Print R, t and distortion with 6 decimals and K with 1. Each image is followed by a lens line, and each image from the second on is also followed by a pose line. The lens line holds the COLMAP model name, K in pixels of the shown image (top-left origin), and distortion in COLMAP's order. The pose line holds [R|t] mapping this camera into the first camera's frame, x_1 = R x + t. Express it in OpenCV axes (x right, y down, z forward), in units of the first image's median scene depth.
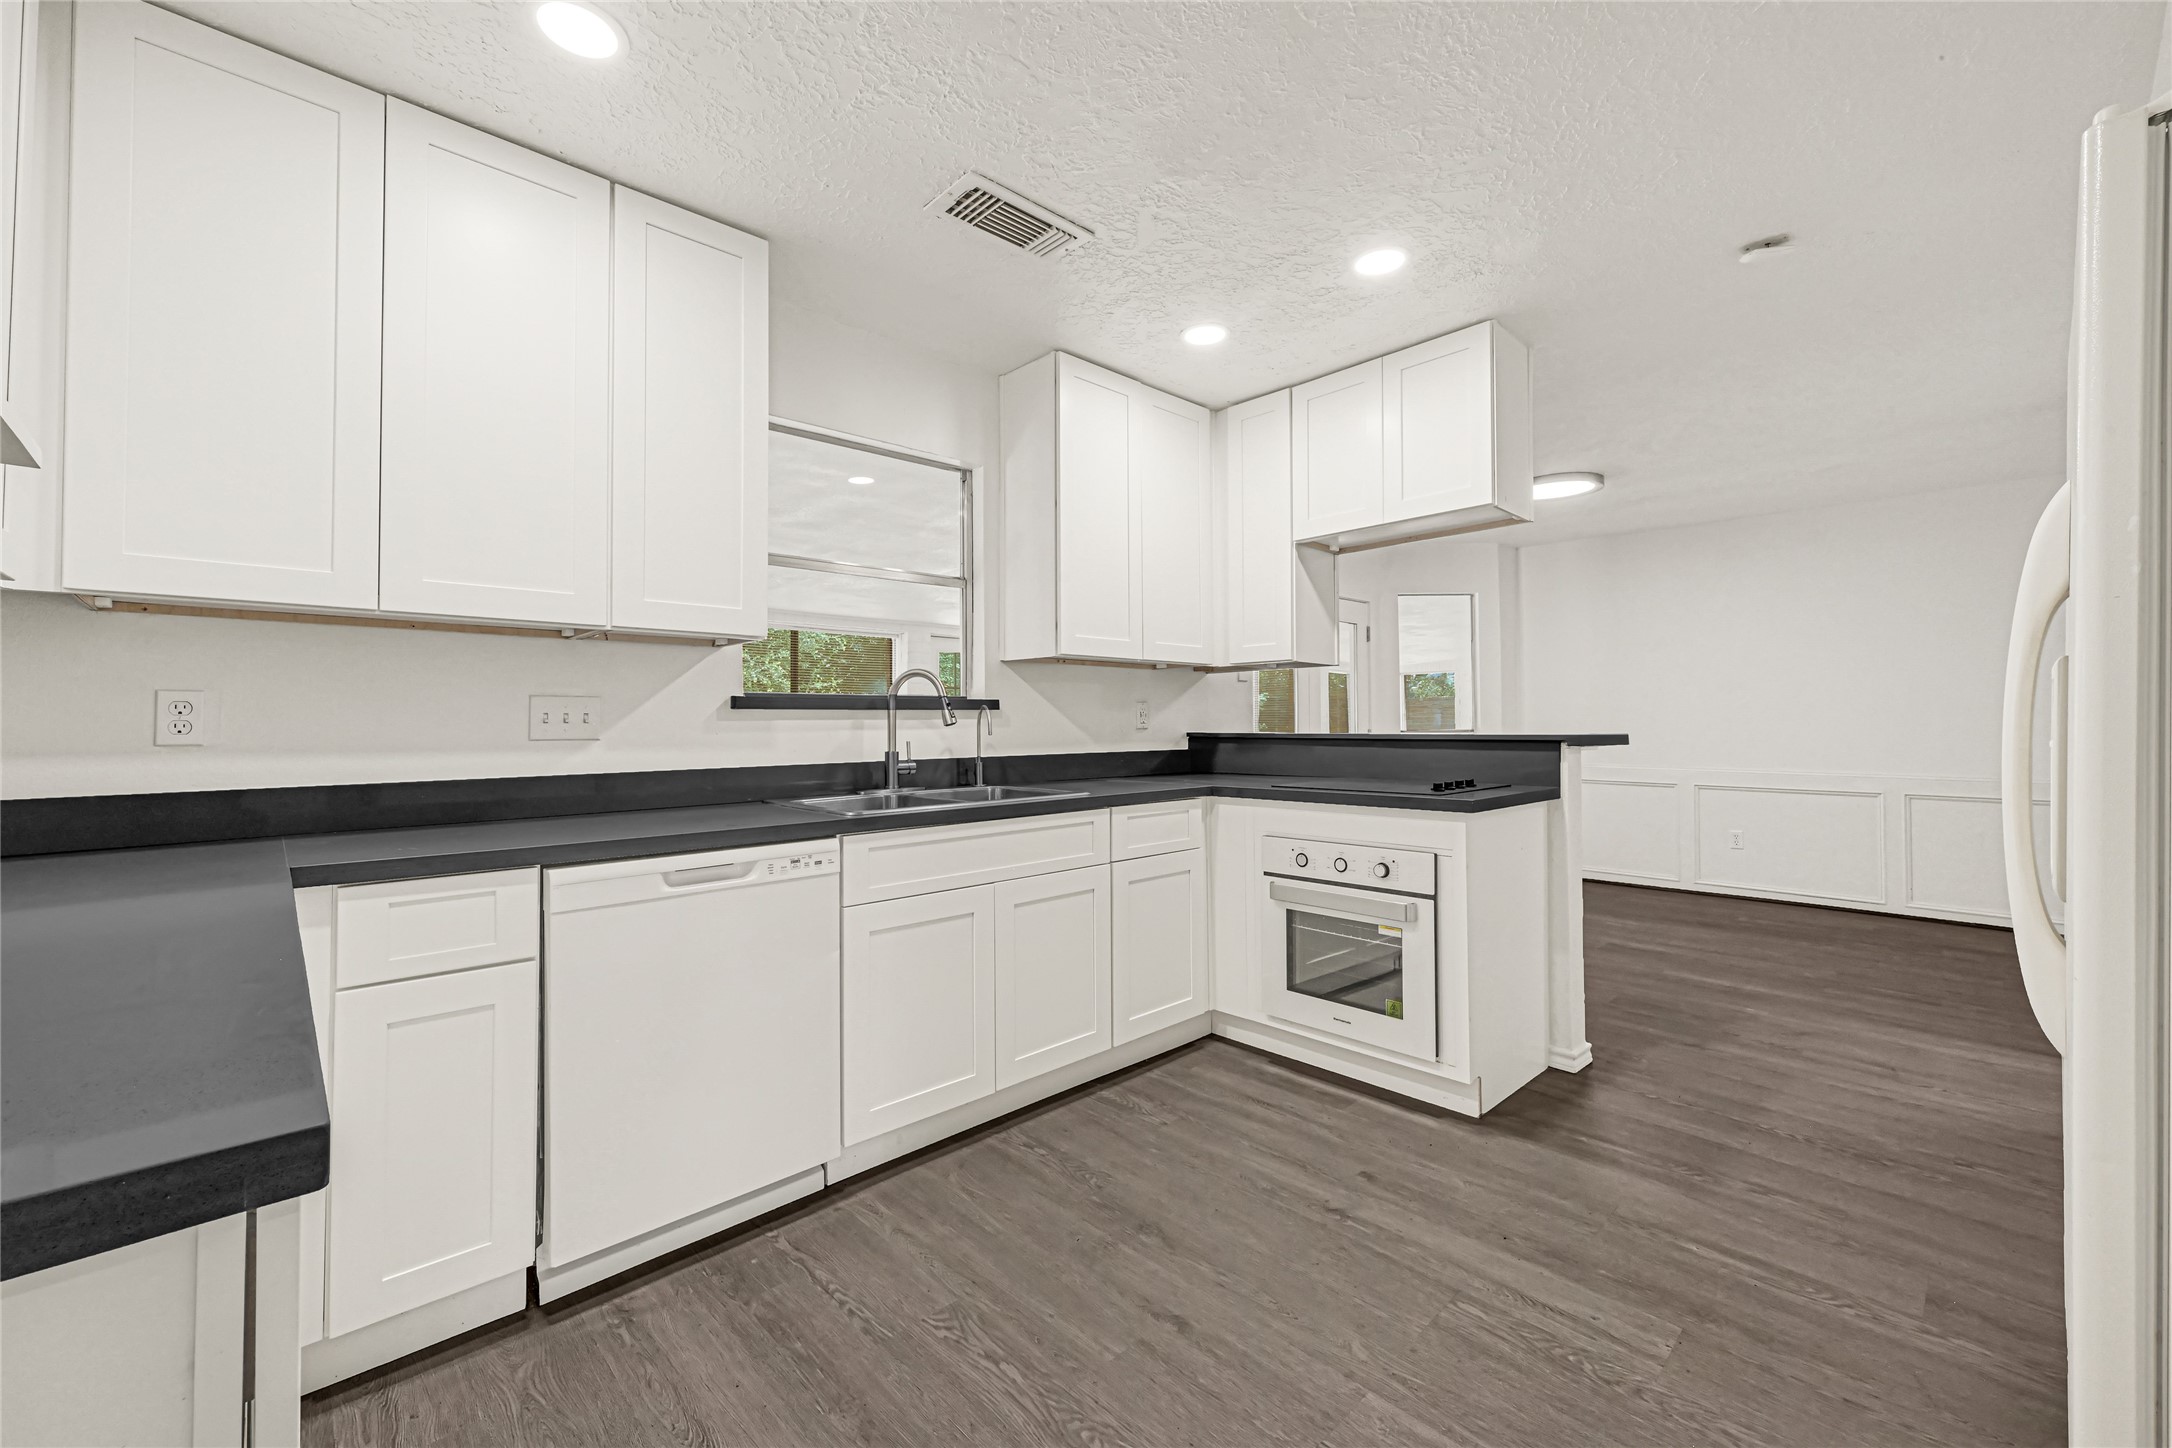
lens RADIAL K [[866.6, 0, 1091.5], [0, 866.6, 705.6], [0, 0, 1]] dist [0.006545, 0.000131]
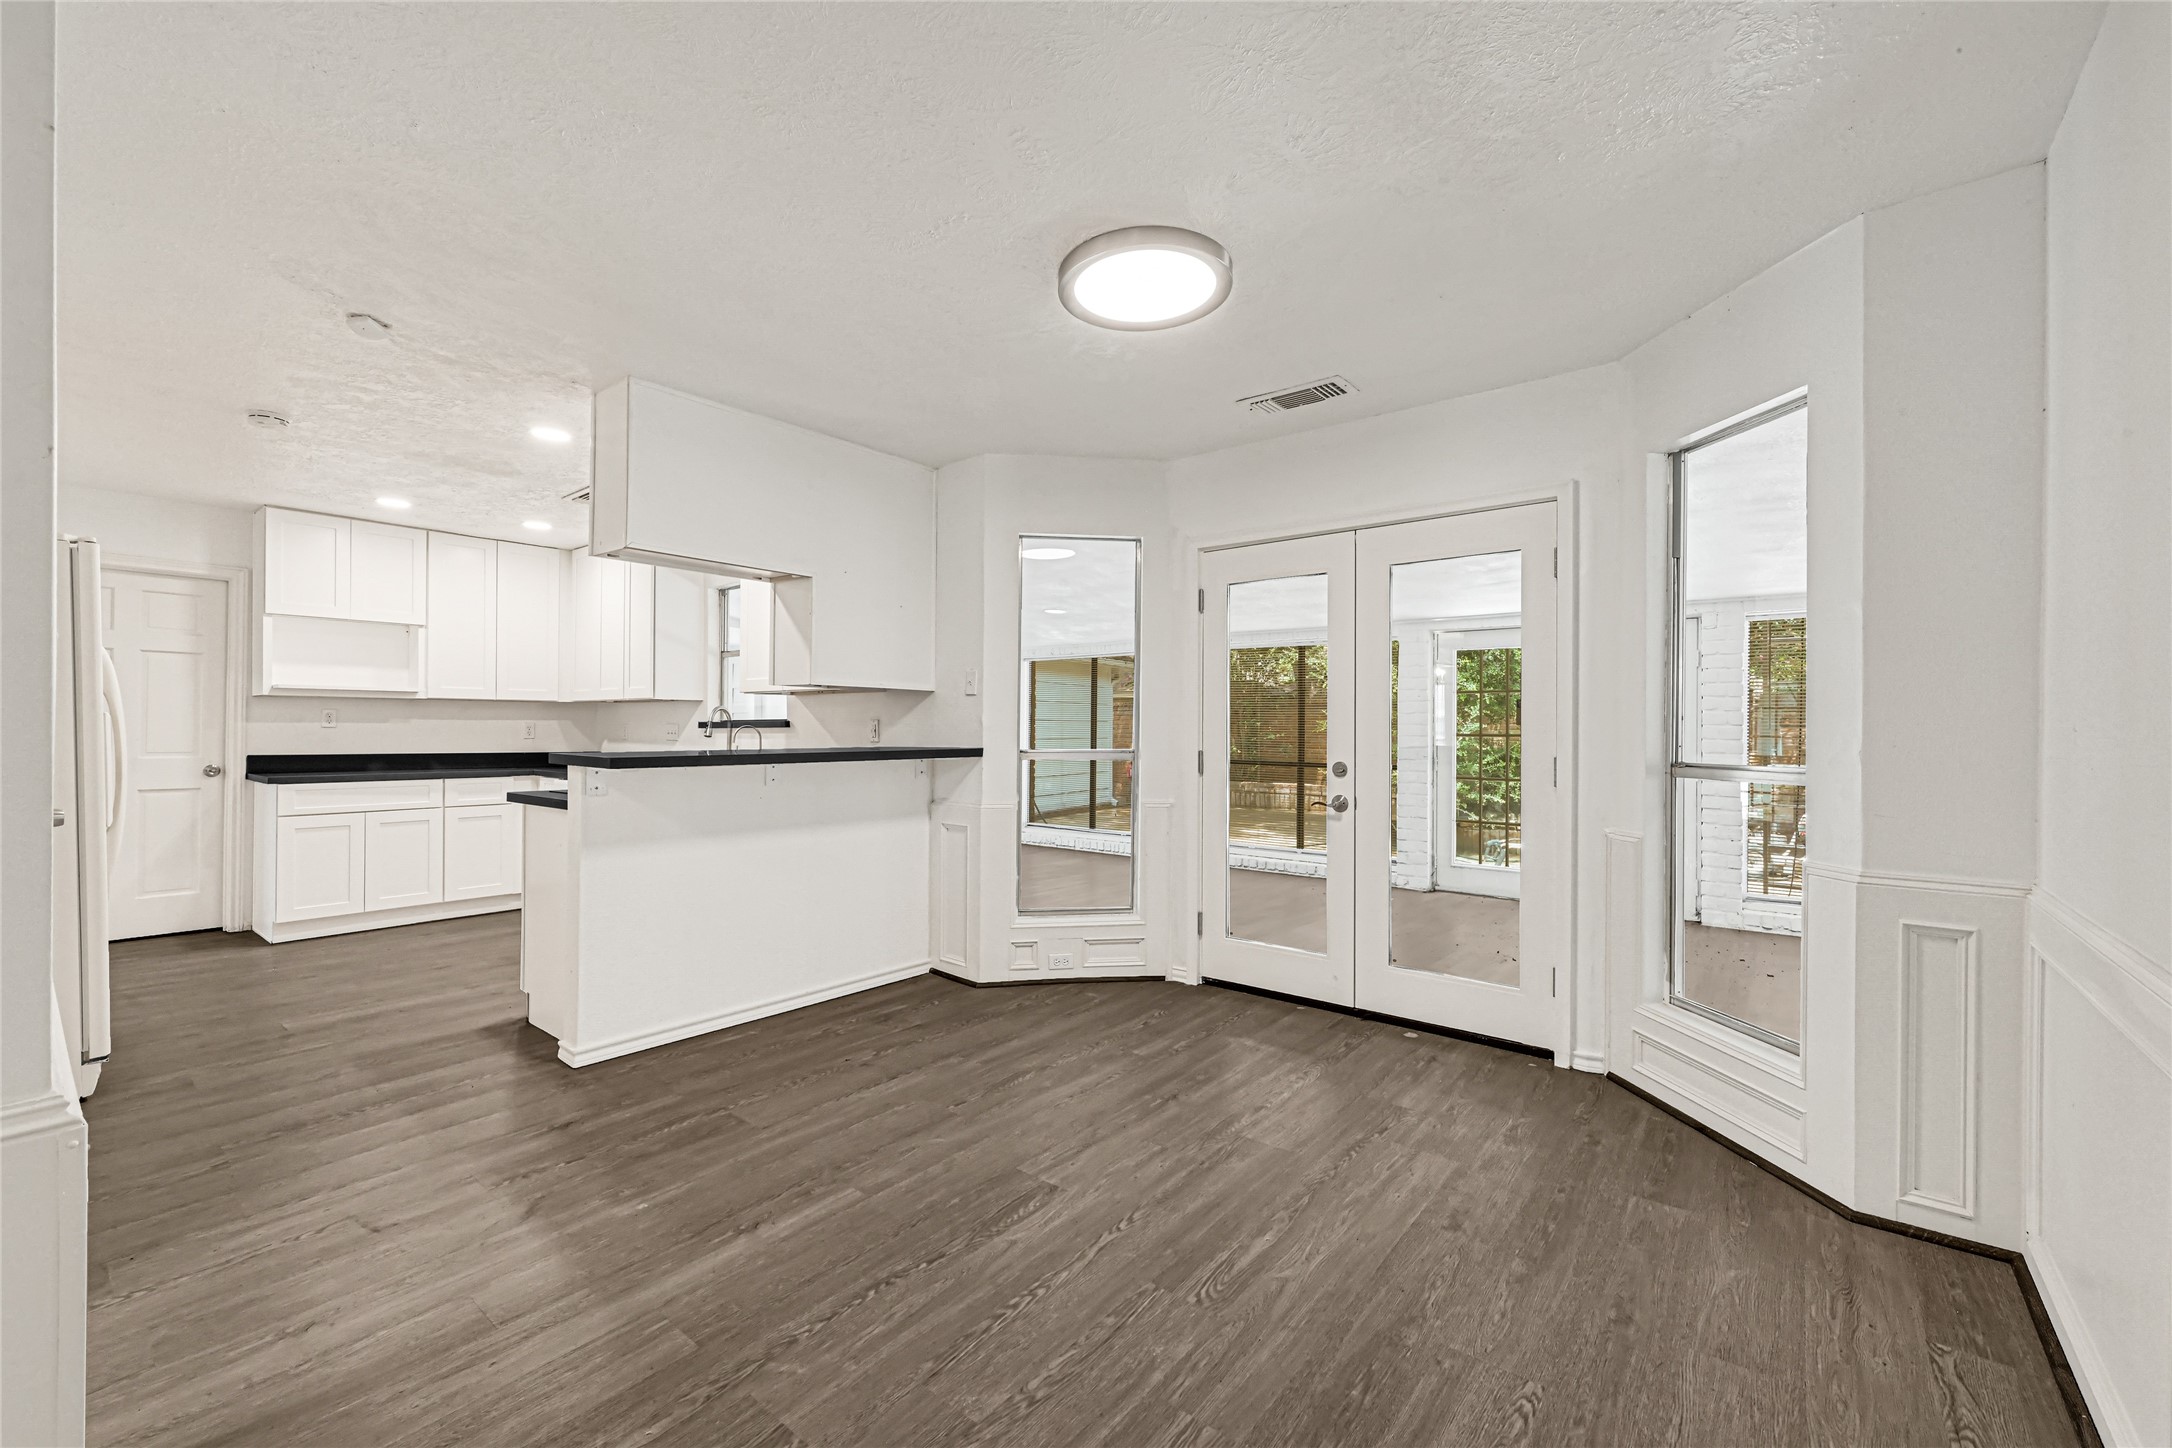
lens RADIAL K [[885.5, 0, 1086.0], [0, 885.5, 724.0], [0, 0, 1]] dist [0.006816, 0.000123]
pose [[0.127538, -0.002509, -0.991830, 2.153296], [0.020376, 0.999792, 0.000091, 0.014976], [0.991624, -0.020221, 0.127563, 1.868354]]
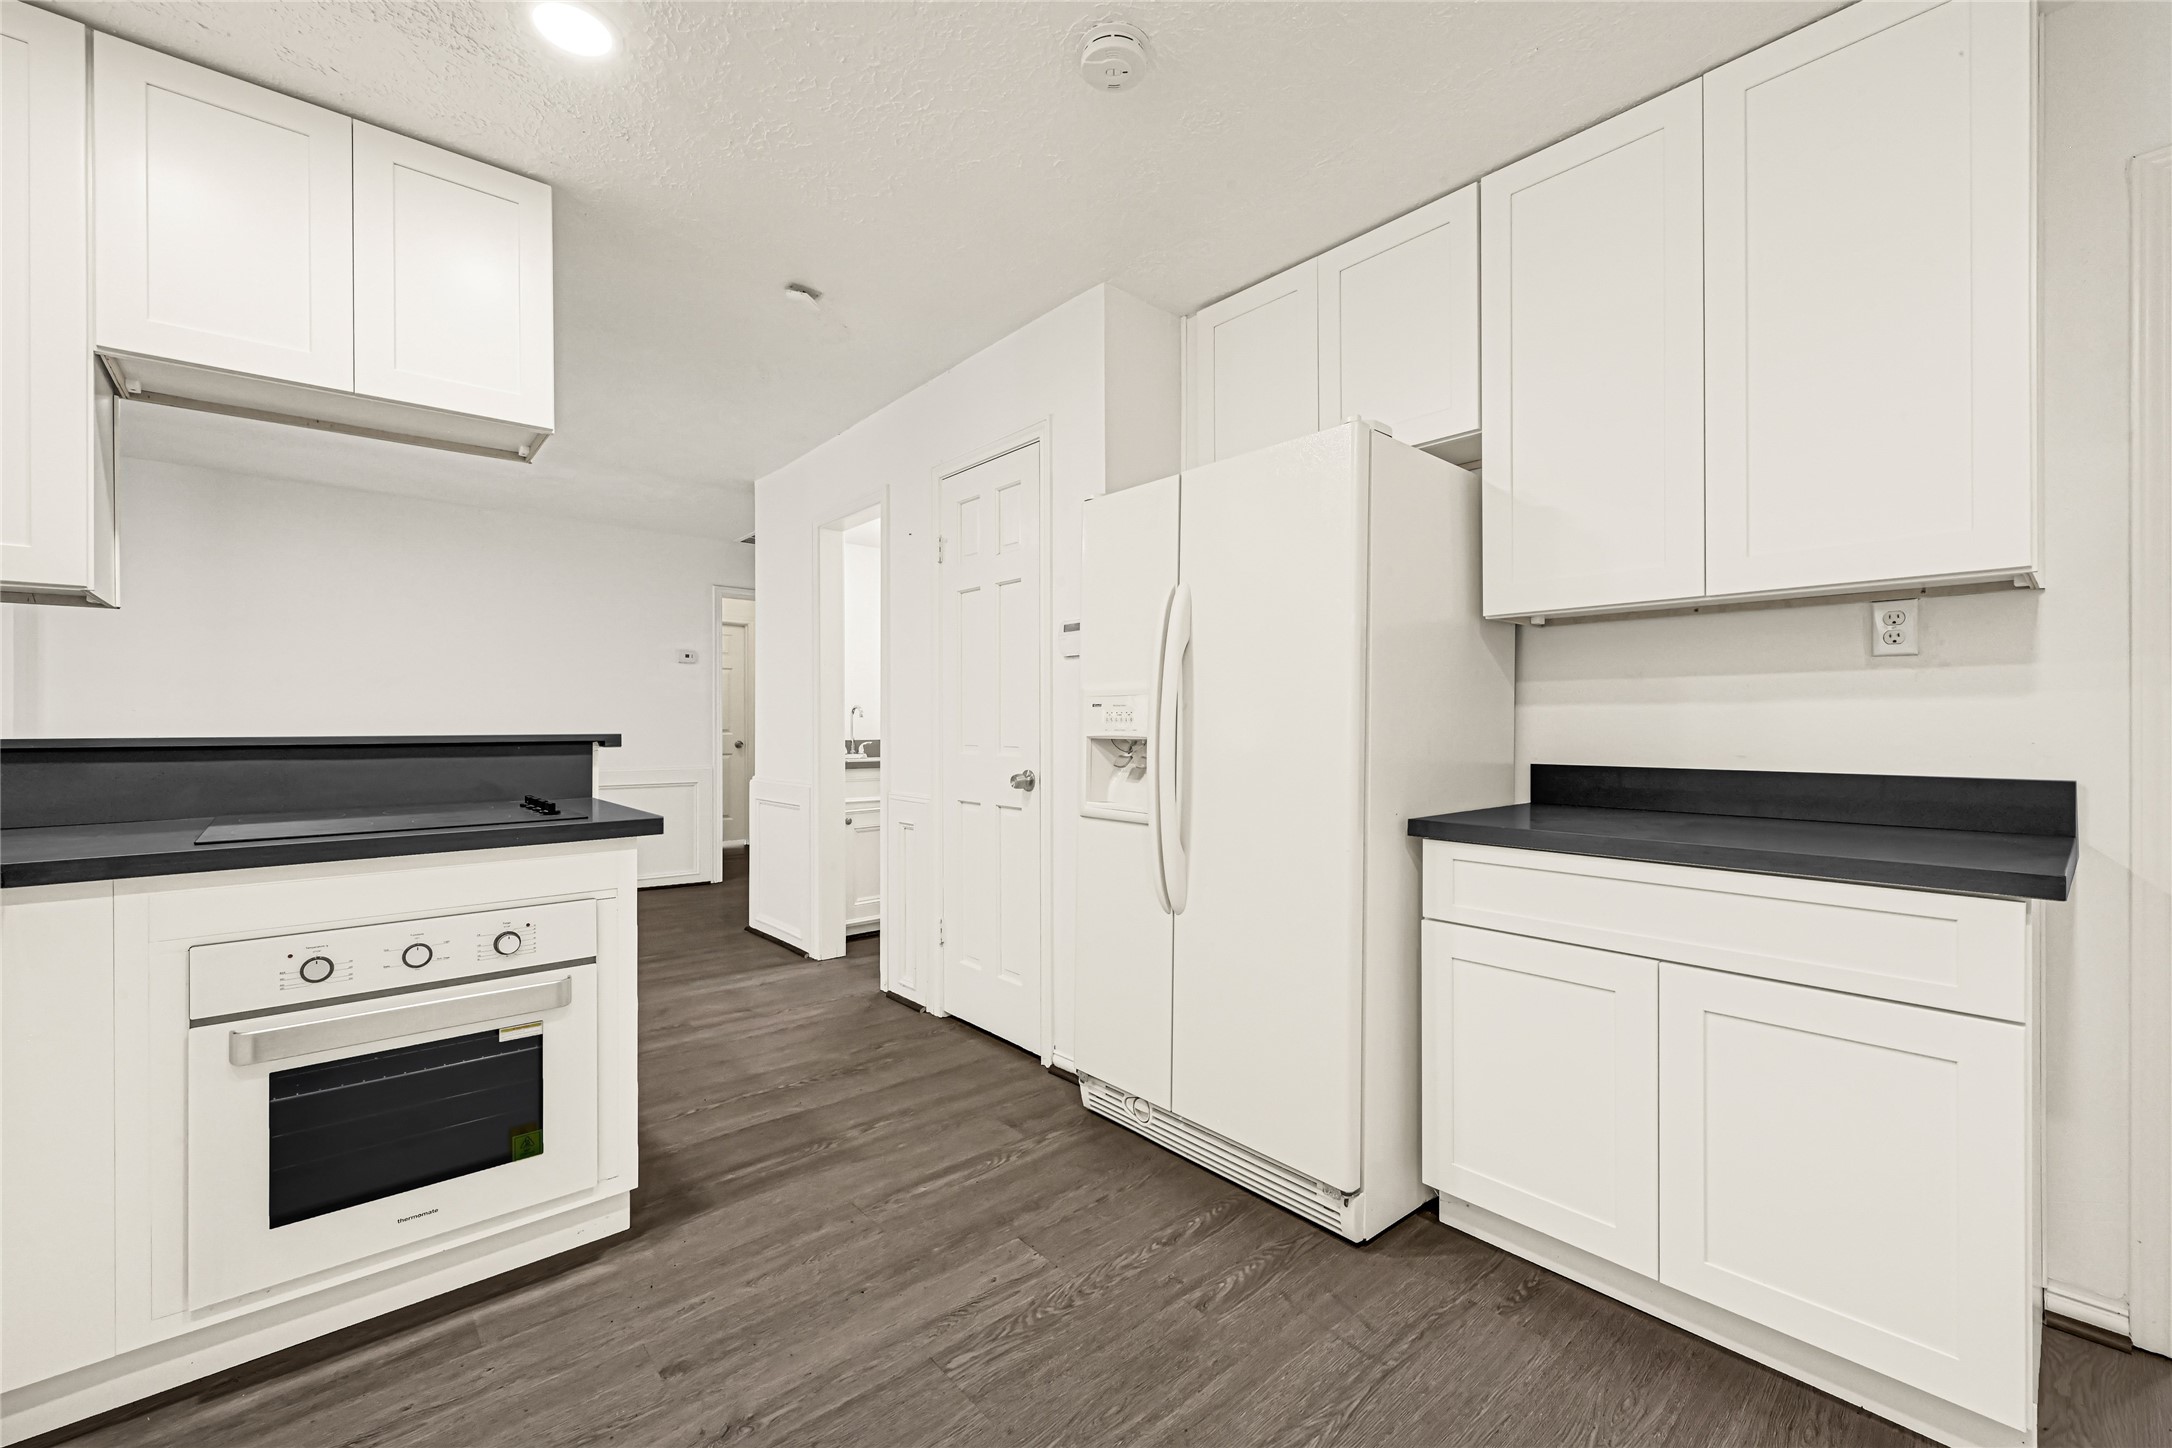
lens RADIAL K [[885.5, 0, 1086.0], [0, 885.5, 724.0], [0, 0, 1]] dist [0.006816, 0.000123]
pose [[0.038012, 0.005094, 0.999264, -0.363770], [-0.025889, 0.999656, -0.004111, 0.018693], [-0.998942, -0.025714, 0.038131, 0.622322]]
